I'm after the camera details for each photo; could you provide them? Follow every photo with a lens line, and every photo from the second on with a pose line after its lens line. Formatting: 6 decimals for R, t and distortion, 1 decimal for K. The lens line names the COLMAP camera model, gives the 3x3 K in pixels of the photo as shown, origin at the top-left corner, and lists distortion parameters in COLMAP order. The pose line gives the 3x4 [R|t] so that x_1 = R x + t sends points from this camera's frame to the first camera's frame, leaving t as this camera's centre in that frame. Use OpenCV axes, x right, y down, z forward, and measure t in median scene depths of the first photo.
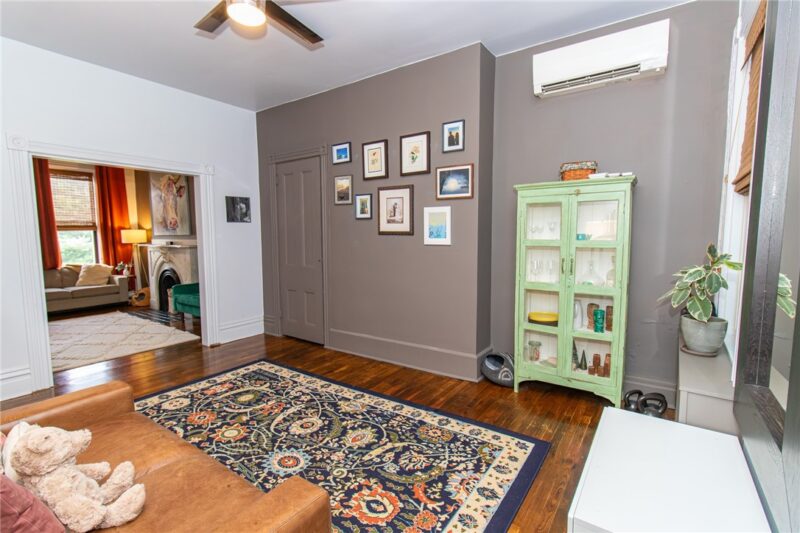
lens RADIAL K [[368.8, 0, 402.8], [0, 368.8, 266.2], [0, 0, 1]] dist [0.012278, -0.000265]
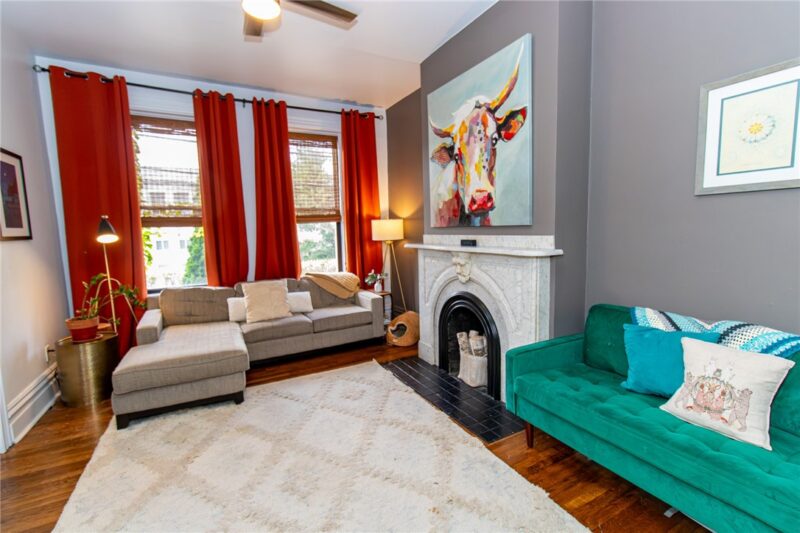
lens RADIAL K [[368.8, 0, 405.7], [0, 368.8, 264.4], [0, 0, 1]] dist [0.012278, -0.000265]
pose [[0.895544, 0.028907, -0.444033, -1.013894], [-0.018904, 0.999458, 0.026941, -0.094500], [0.444571, -0.015733, 0.895605, 1.095580]]
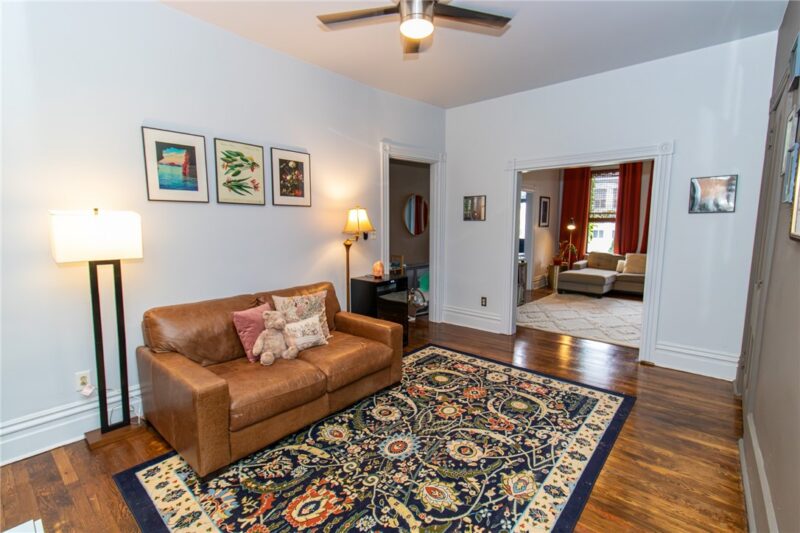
lens RADIAL K [[368.8, 0, 410.8], [0, 368.8, 262.3], [0, 0, 1]] dist [0.012278, -0.000265]
pose [[-0.089954, 0.109925, -0.989861, 0.495222], [-0.083291, 0.989578, 0.117462, -0.092157], [0.992457, 0.093013, -0.079861, 0.772553]]
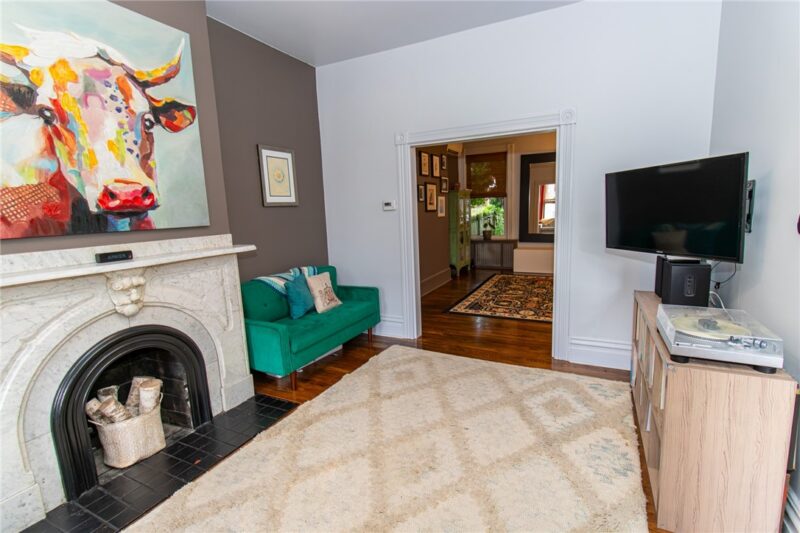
lens RADIAL K [[368.8, 0, 406.7], [0, 368.8, 265.1], [0, 0, 1]] dist [0.012278, -0.000265]
pose [[-0.135210, -0.138965, 0.981023, -2.057637], [0.125906, 0.979679, 0.156128, -0.153391], [-0.982785, 0.144627, -0.114966, 1.635931]]
